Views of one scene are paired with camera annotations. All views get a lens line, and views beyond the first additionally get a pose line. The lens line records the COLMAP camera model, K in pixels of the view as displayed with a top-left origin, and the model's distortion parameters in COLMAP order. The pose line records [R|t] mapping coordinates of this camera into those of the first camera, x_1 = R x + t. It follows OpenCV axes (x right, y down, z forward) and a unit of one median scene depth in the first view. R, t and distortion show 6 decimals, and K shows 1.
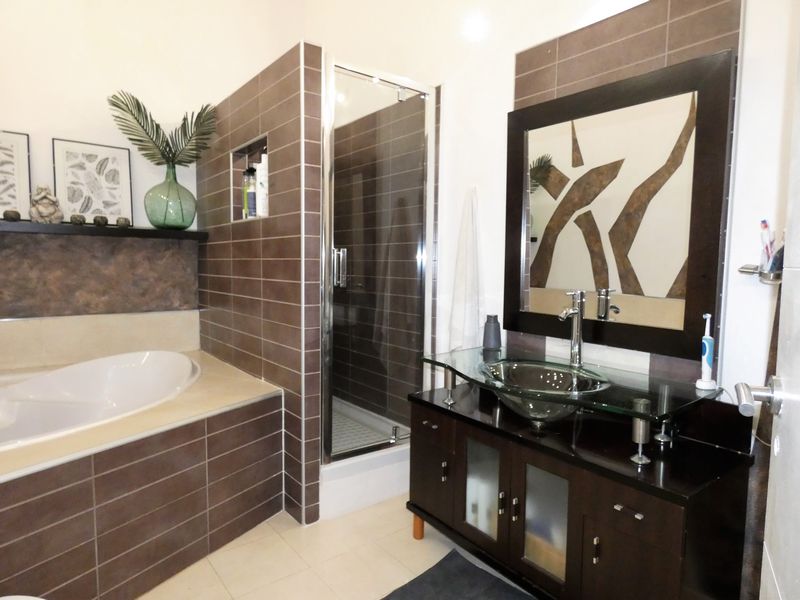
lens RADIAL K [[483.0, 0, 398.6], [0, 483.0, 297.2], [0, 0, 1]] dist [-0.012895, 0.001090]
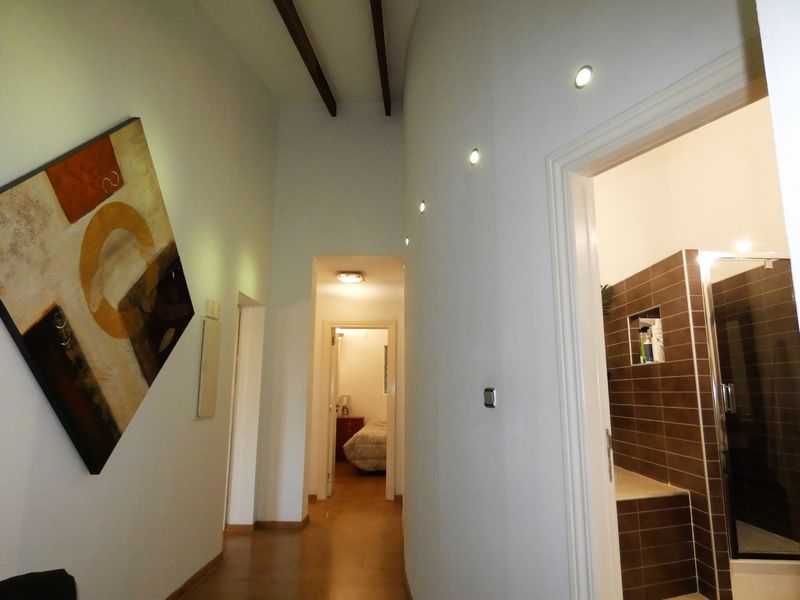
lens RADIAL K [[483.0, 0, 398.6], [0, 483.0, 297.2], [0, 0, 1]] dist [-0.012895, 0.001090]
pose [[0.773816, -0.122891, -0.621375, 0.028652], [-0.048884, 0.966487, -0.252020, 0.045872], [0.631521, 0.225392, 0.741876, -0.604022]]
